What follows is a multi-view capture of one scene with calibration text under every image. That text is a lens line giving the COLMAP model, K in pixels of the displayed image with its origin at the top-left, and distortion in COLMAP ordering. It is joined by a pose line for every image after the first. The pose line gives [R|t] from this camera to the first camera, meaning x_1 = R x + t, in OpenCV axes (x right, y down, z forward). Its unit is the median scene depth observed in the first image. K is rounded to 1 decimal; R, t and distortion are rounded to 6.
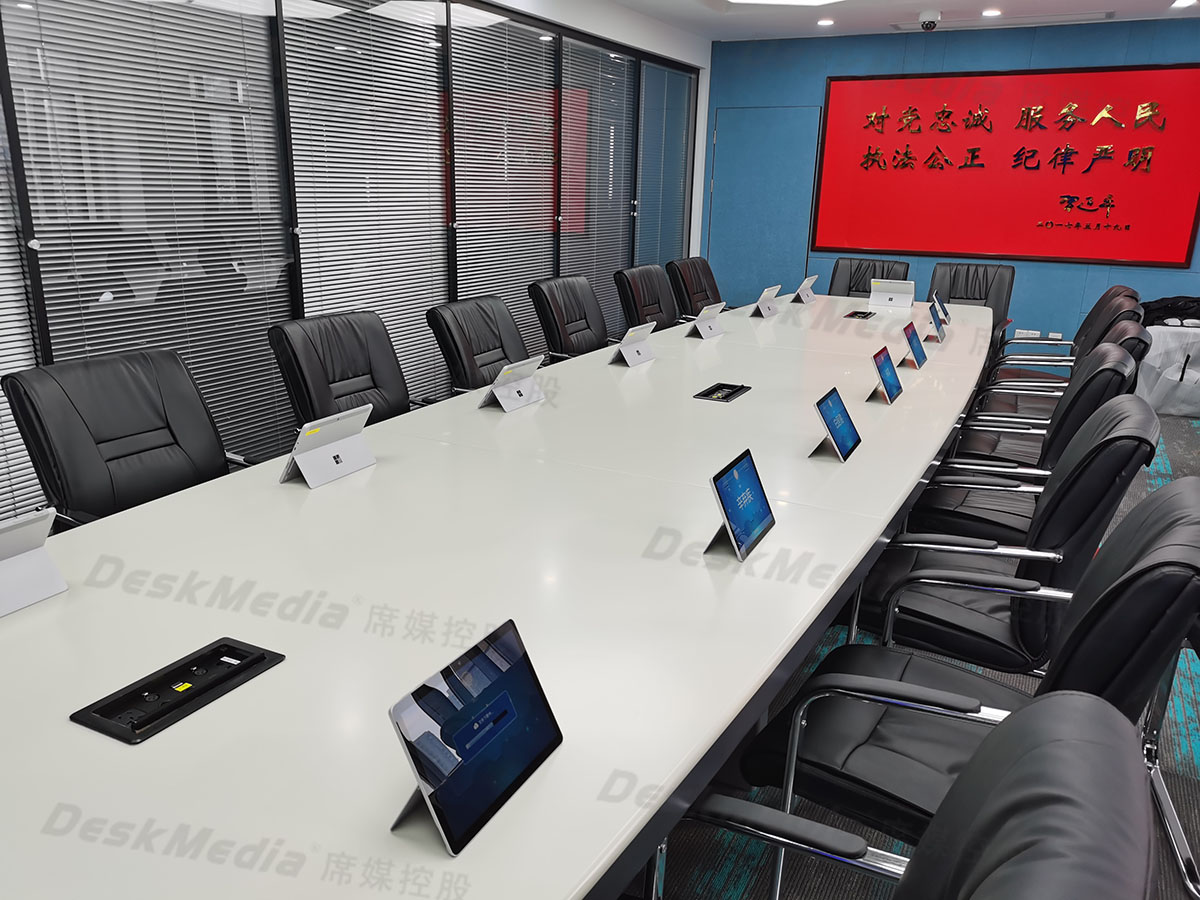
lens RADIAL K [[937.1, 0, 592.6], [0, 937.1, 456.7], [0, 0, 1]] dist [0.035360, -0.020807]
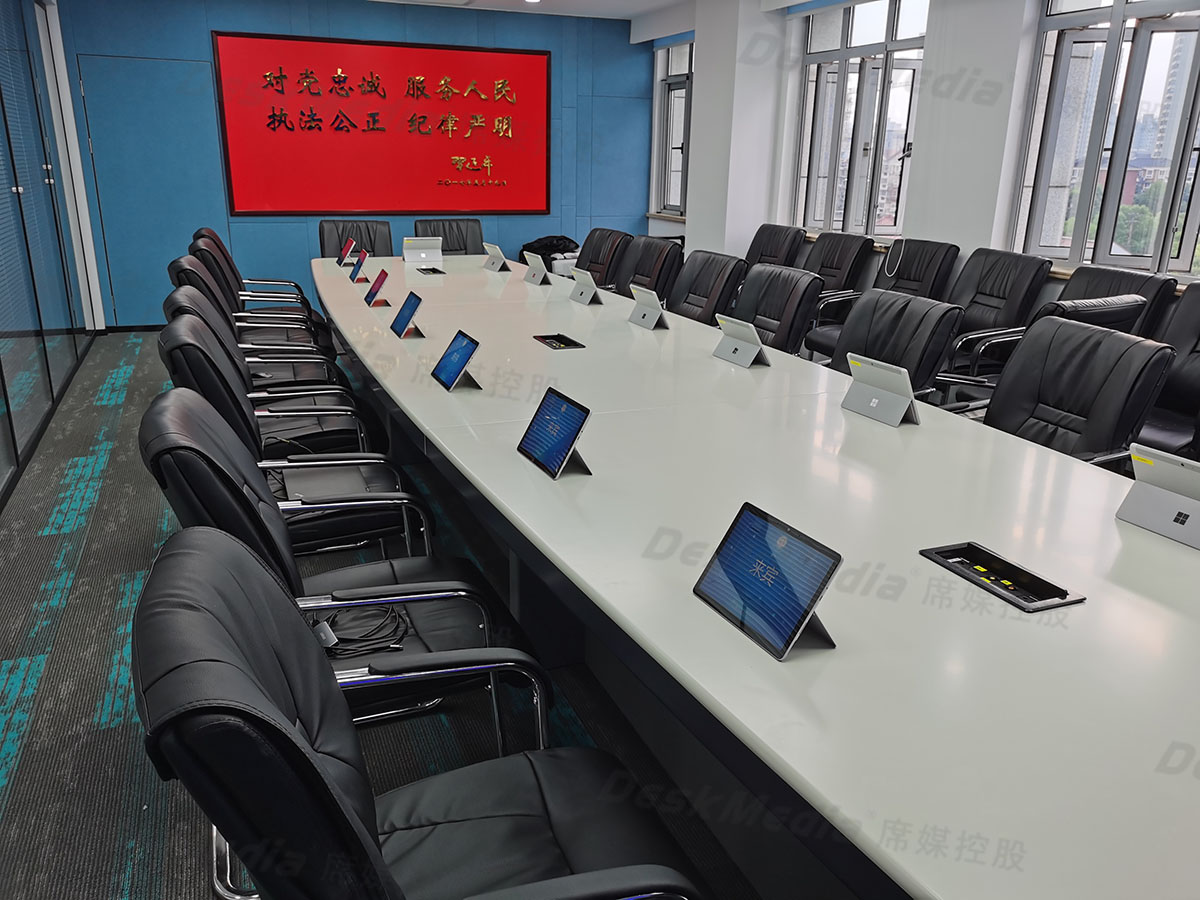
lens RADIAL K [[937.1, 0, 606.9], [0, 937.1, 456.9], [0, 0, 1]] dist [0.035360, -0.020807]
pose [[0.653573, -0.240921, 0.717495, -0.471328], [0.208763, 0.968594, 0.135071, -0.054343], [-0.727503, 0.061508, 0.683342, 0.142669]]
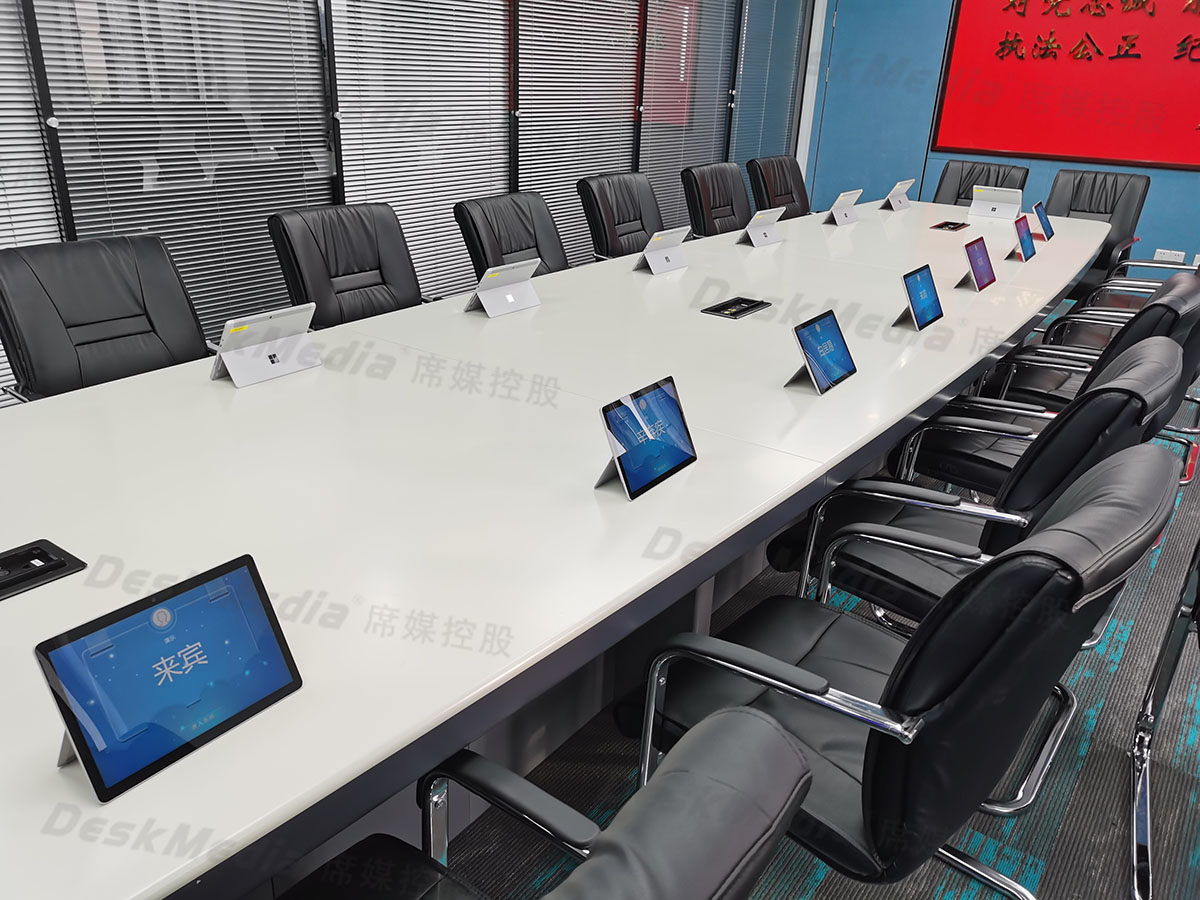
lens RADIAL K [[937.1, 0, 599.4], [0, 937.1, 457.6], [0, 0, 1]] dist [0.035360, -0.020807]
pose [[0.987358, 0.075132, -0.139566, 0.115509], [-0.059746, 0.991986, 0.111333, -0.013633], [0.146812, -0.101587, 0.983934, 0.044914]]
